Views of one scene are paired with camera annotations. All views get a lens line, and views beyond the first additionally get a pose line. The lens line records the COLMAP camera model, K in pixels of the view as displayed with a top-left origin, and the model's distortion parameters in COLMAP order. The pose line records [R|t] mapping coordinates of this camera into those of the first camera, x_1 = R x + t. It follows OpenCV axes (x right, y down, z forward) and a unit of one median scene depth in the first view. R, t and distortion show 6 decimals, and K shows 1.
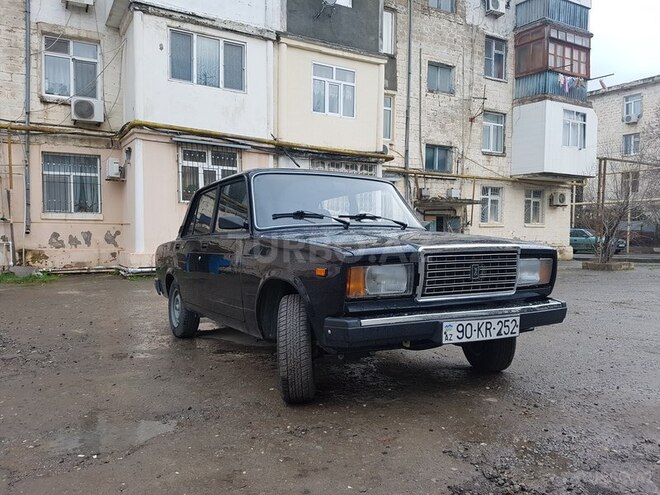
lens RADIAL K [[499.0, 0, 330.3], [0, 499.0, 266.1], [0, 0, 1]] dist [0.108777, -0.166451]
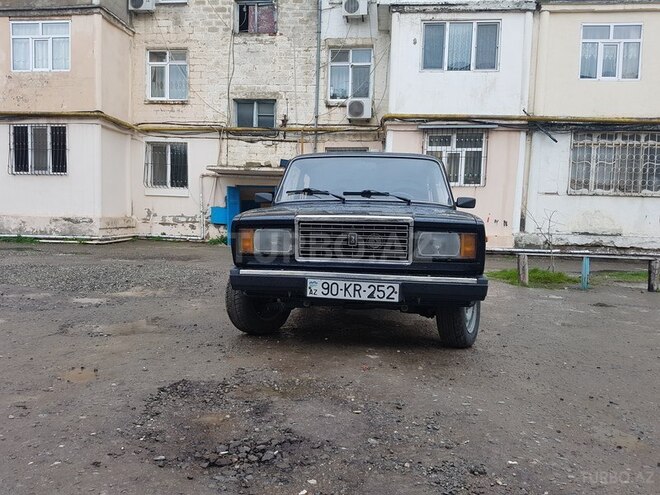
lens RADIAL K [[502.9, 0, 324.5], [0, 502.9, 256.9], [0, 0, 1]] dist [0.132293, -0.220341]
pose [[0.806444, 0.057978, -0.588462, 0.169869], [-0.050694, 0.998296, 0.028883, 0.003939], [0.589134, 0.006539, 0.808009, 0.008352]]
